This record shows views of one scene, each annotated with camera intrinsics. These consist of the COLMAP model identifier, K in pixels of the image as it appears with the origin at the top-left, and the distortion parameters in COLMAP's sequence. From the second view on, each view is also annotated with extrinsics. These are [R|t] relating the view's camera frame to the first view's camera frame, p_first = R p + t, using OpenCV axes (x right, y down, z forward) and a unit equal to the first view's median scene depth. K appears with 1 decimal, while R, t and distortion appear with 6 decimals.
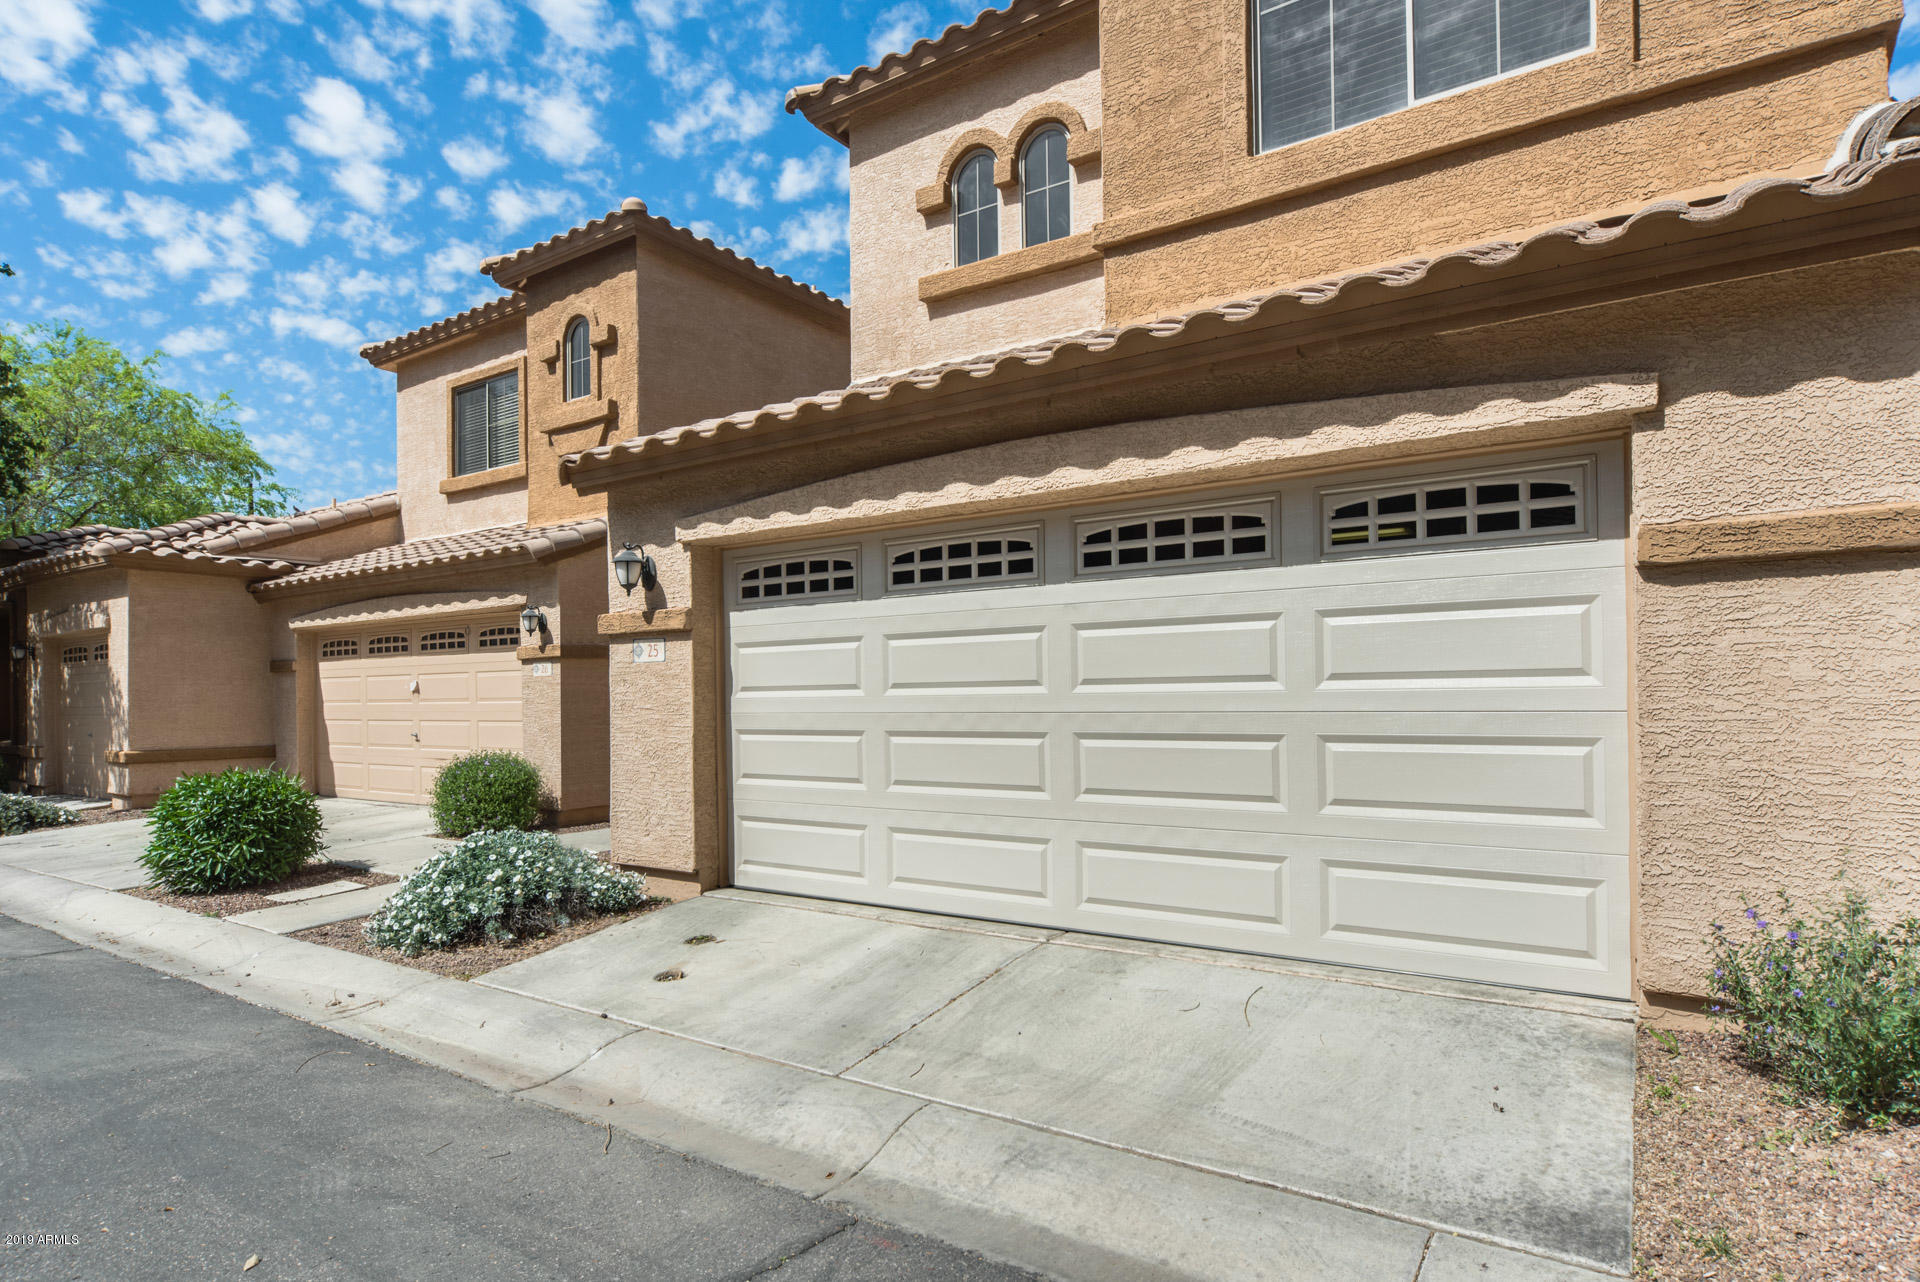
lens RADIAL K [[939.7, 0, 959.6], [0, 939.7, 634.2], [0, 0, 1]] dist [-0.002201, -0.000302]
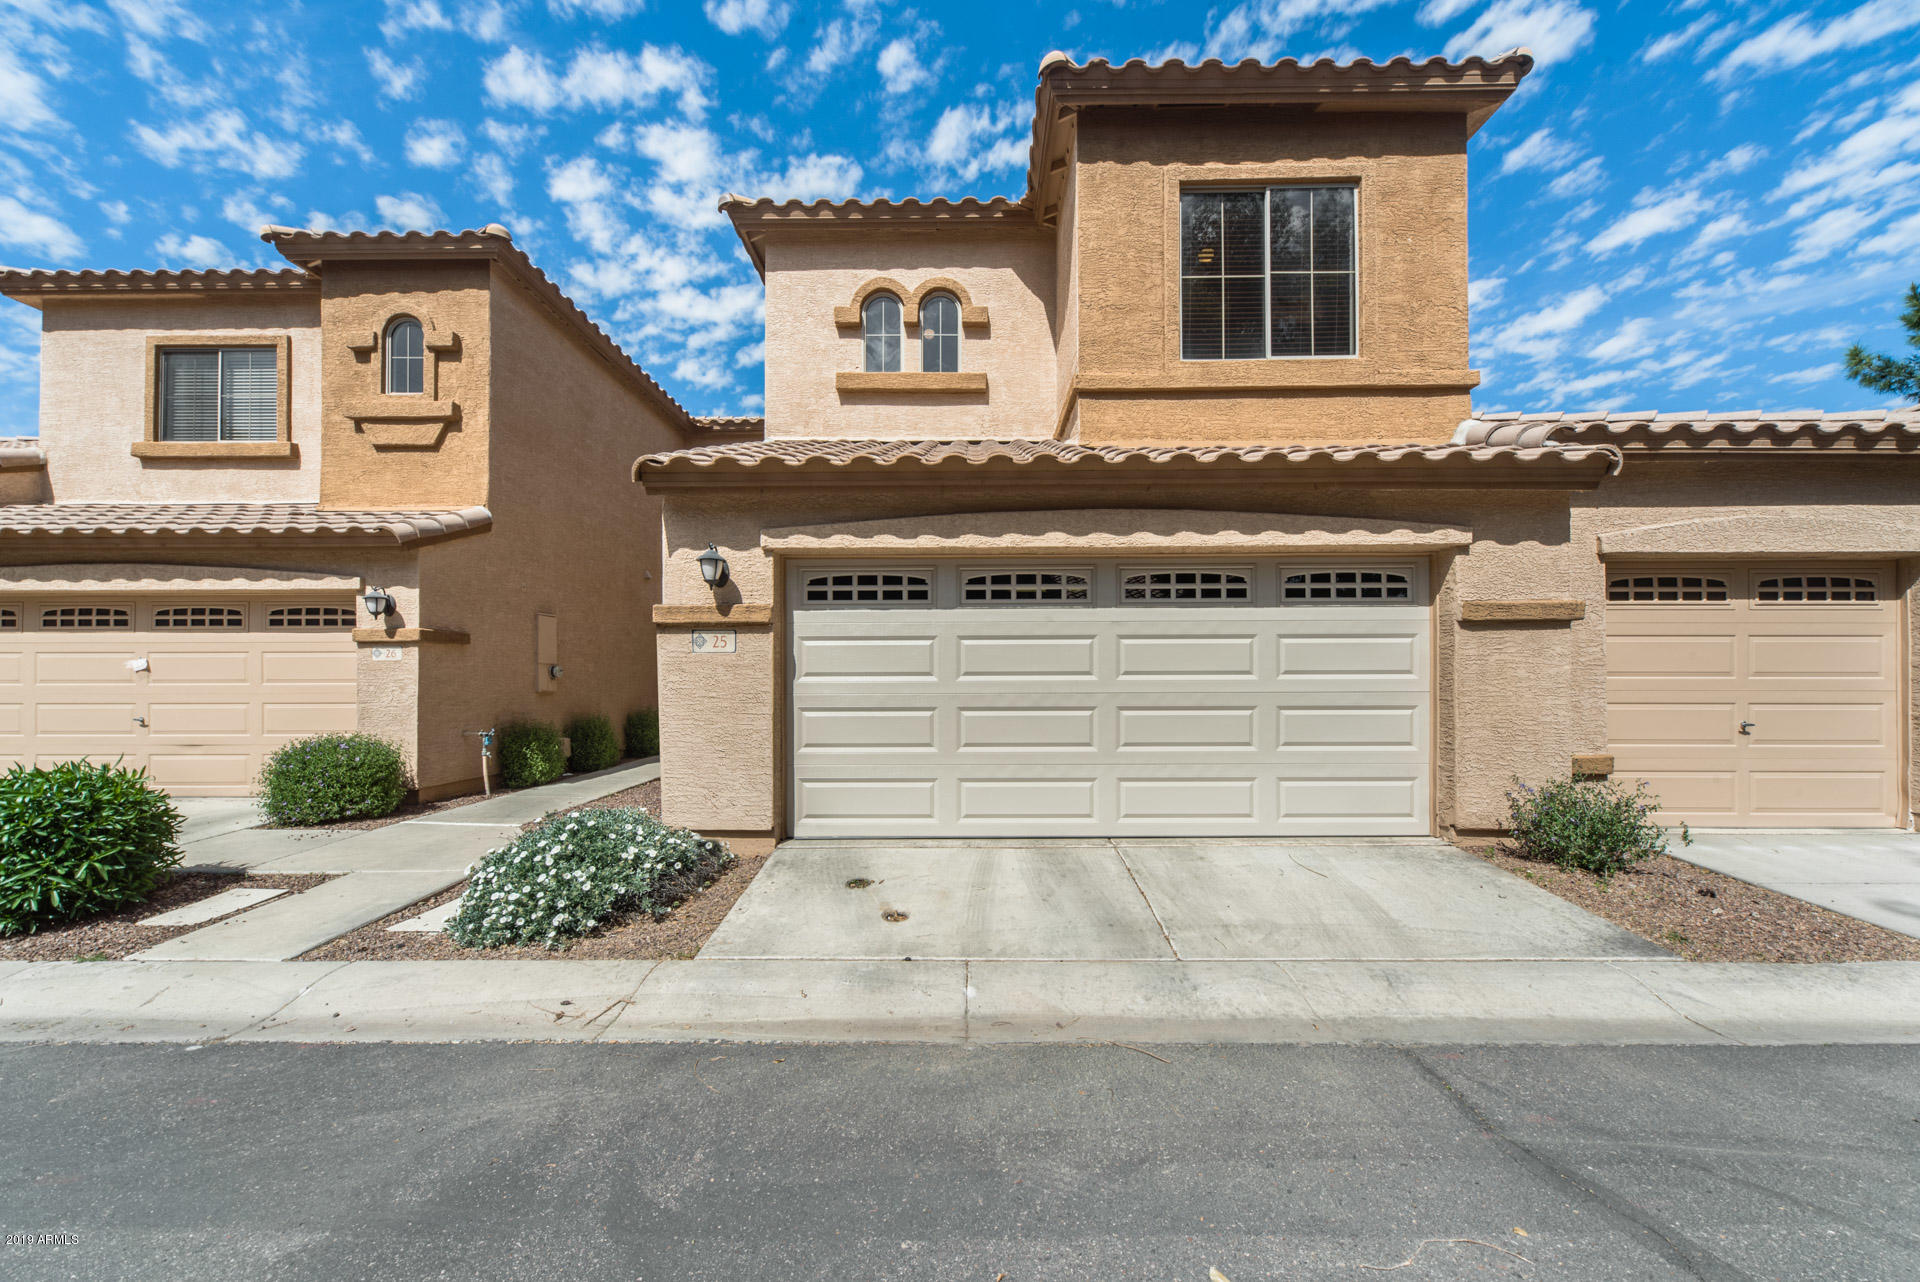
lens RADIAL K [[611.7, 0, 960.0], [0, 611.7, 641.0], [0, 0, 1]] dist [0.000860, 0.000022]
pose [[0.859368, 0.042844, 0.509559, -0.498256], [-0.041090, 0.999047, -0.014703, 0.020026], [-0.509703, -0.008303, 0.860310, 0.230101]]
